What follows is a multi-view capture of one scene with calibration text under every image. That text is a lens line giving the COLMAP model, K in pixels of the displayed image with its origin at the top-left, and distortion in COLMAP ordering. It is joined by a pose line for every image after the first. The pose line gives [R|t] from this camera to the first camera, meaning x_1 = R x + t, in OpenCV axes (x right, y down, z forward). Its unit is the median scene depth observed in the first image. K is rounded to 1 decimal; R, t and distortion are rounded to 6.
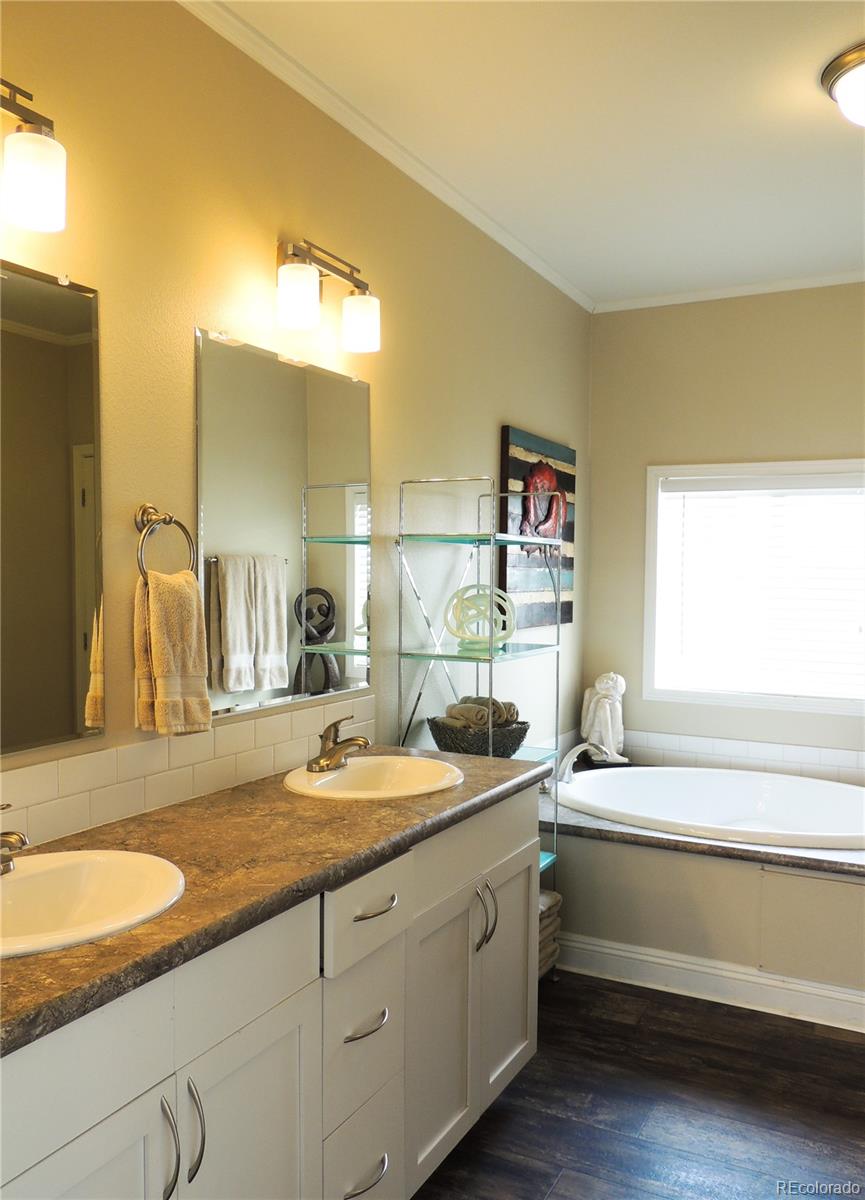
lens RADIAL K [[977.9, 0, 433.5], [0, 977.9, 603.4], [0, 0, 1]] dist [0.007180, 0.002867]
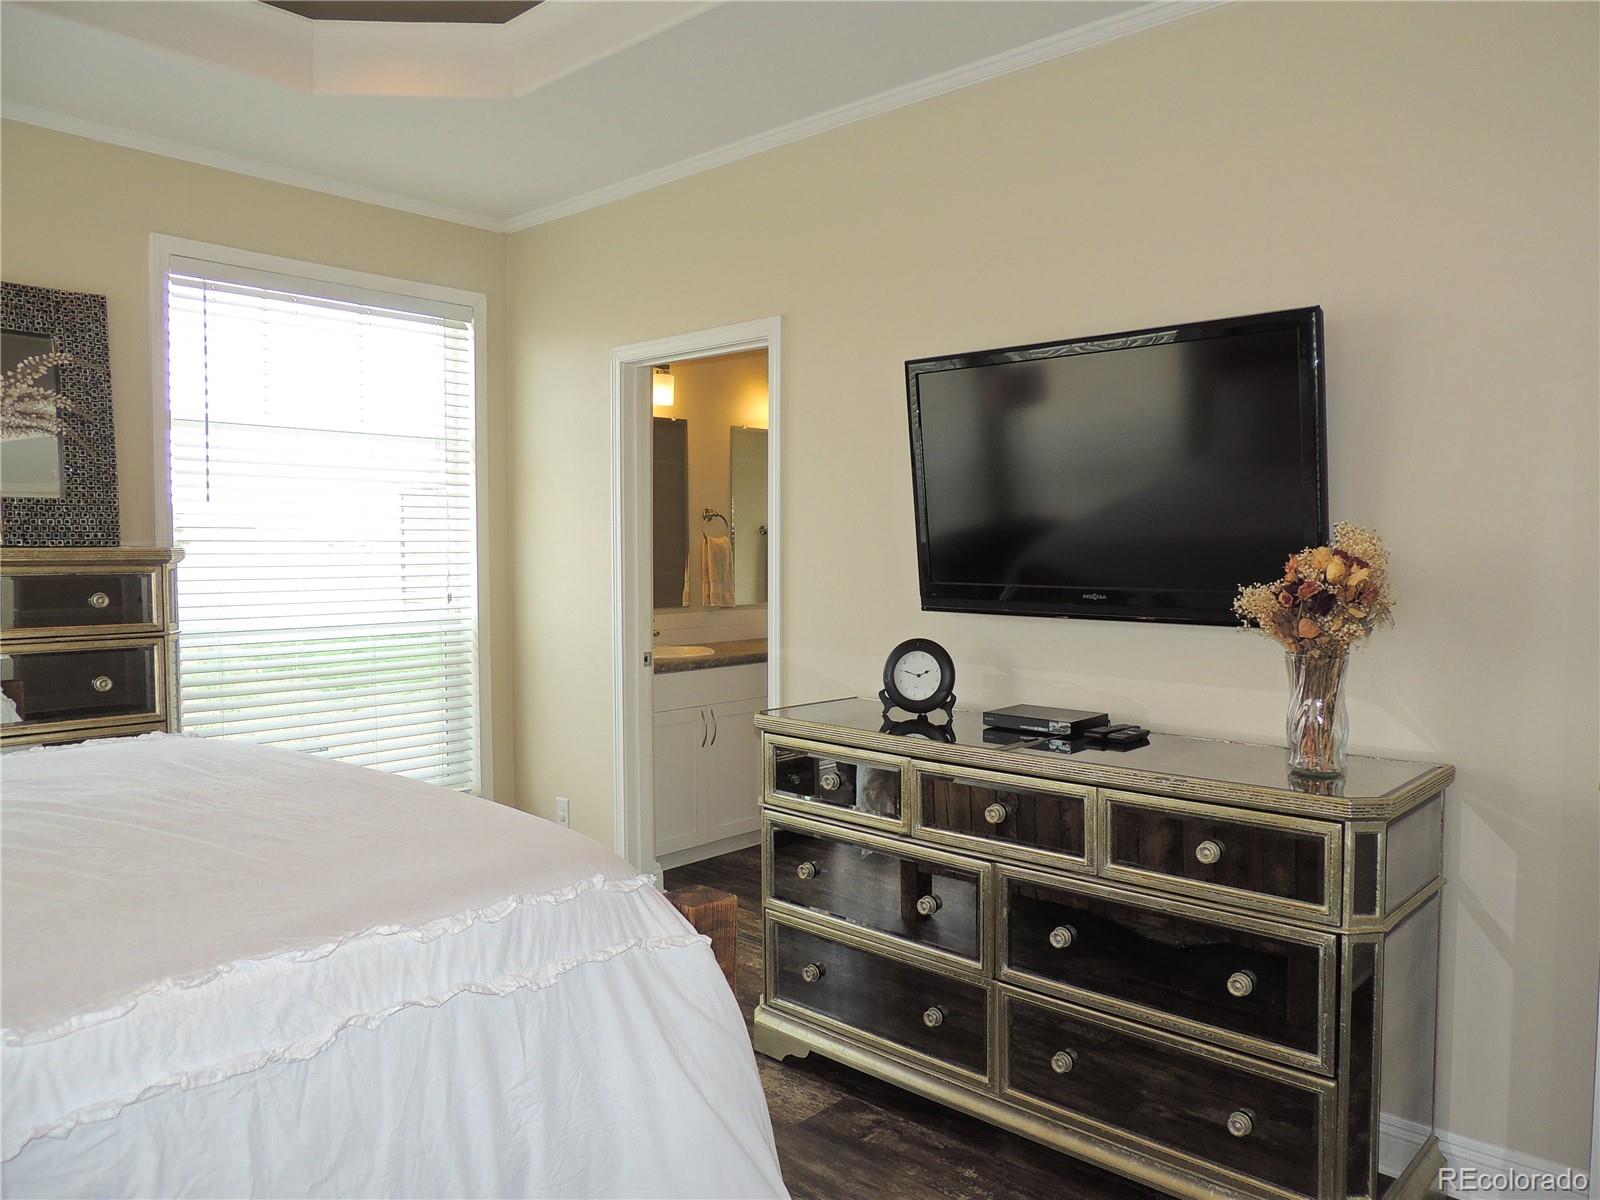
lens RADIAL K [[1157.8, 0, 799.4], [0, 1157.8, 597.8], [0, 0, 1]] dist [-0.027675, 0.012320]
pose [[0.965817, 0.011667, -0.258962, 0.709876], [-0.008406, 0.999871, 0.013697, 0.079873], [0.259088, -0.011052, 0.965790, -1.795623]]
